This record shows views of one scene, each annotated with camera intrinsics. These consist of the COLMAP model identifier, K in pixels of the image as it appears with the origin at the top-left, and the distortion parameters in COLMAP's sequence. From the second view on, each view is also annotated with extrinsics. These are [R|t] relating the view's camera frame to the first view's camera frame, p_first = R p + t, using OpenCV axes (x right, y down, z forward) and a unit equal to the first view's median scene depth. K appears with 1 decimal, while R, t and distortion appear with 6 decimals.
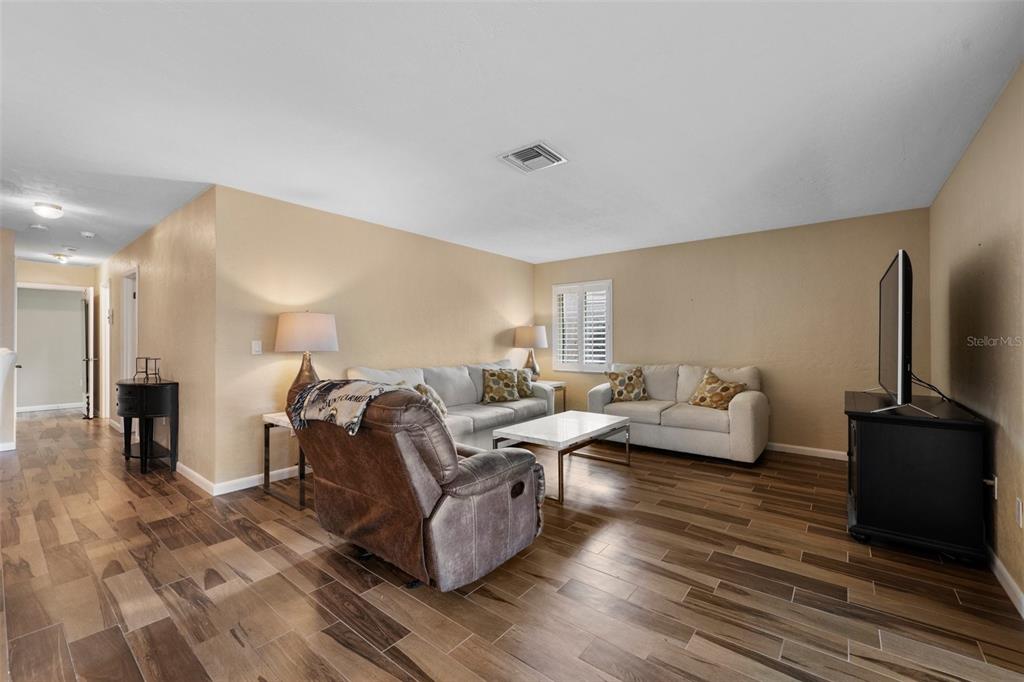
lens RADIAL K [[412.2, 0, 516.4], [0, 412.2, 338.9], [0, 0, 1]] dist [0.000220, -0.001768]
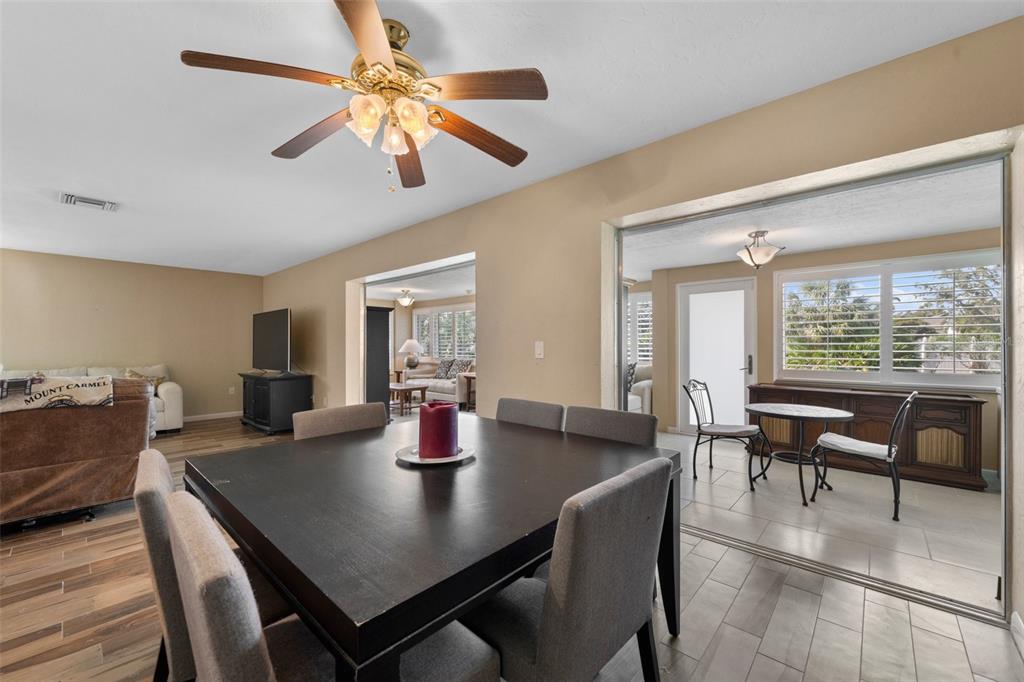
lens RADIAL K [[412.2, 0, 507.4], [0, 412.2, 346.2], [0, 0, 1]] dist [0.000220, -0.001768]
pose [[0.076650, -0.002023, 0.997056, -0.773075], [-0.004224, 0.999988, 0.002353, -0.001868], [-0.997049, -0.004392, 0.076641, -0.260788]]
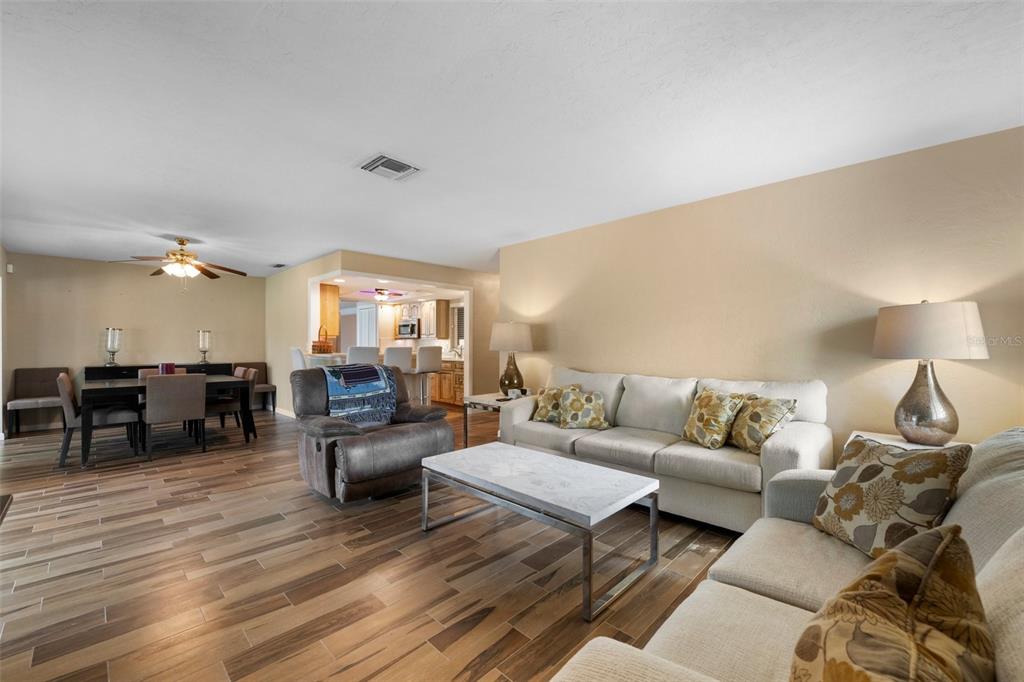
lens RADIAL K [[412.2, 0, 506.2], [0, 412.2, 342.5], [0, 0, 1]] dist [0.000220, -0.001768]
pose [[-0.111553, -0.005164, -0.993745, 0.717962], [0.006370, 0.999962, -0.005911, 0.008549], [0.993738, -0.006990, -0.111516, 0.959553]]
